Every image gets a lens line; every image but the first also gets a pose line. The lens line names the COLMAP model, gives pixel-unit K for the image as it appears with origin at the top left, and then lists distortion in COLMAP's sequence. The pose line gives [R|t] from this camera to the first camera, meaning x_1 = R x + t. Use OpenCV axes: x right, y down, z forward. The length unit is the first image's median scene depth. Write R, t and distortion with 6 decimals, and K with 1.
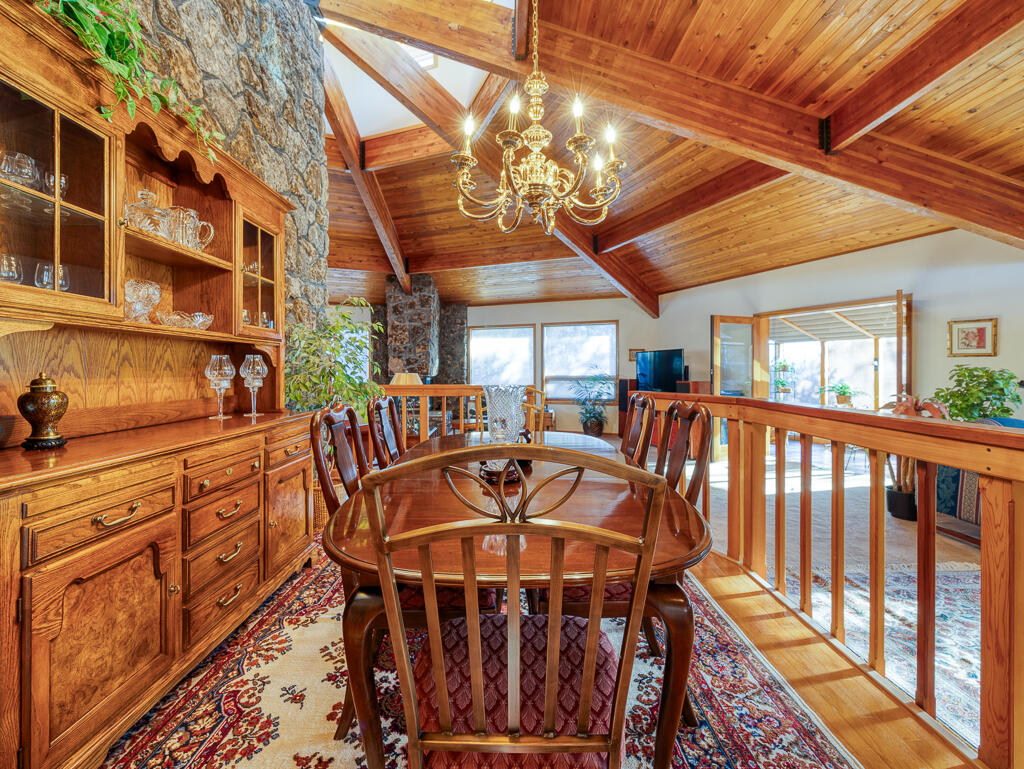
lens RADIAL K [[468.6, 0, 510.6], [0, 468.6, 374.4], [0, 0, 1]] dist [-0.000627, 0.000049]
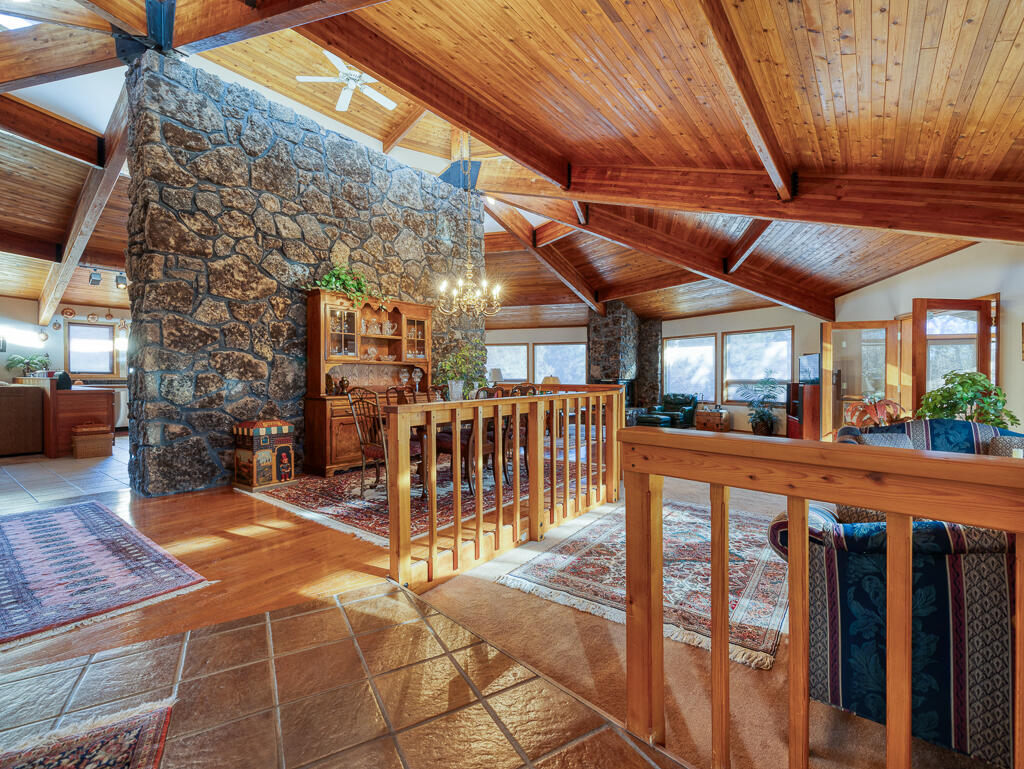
lens RADIAL K [[450.8, 0, 512.7], [0, 450.8, 380.1], [0, 0, 1]] dist [-0.000782, 0.000003]
pose [[0.802022, 0.007146, -0.597251, 0.463823], [-0.005210, 0.999974, 0.004967, 0.002115], [0.597271, -0.000872, 0.802039, -0.228976]]
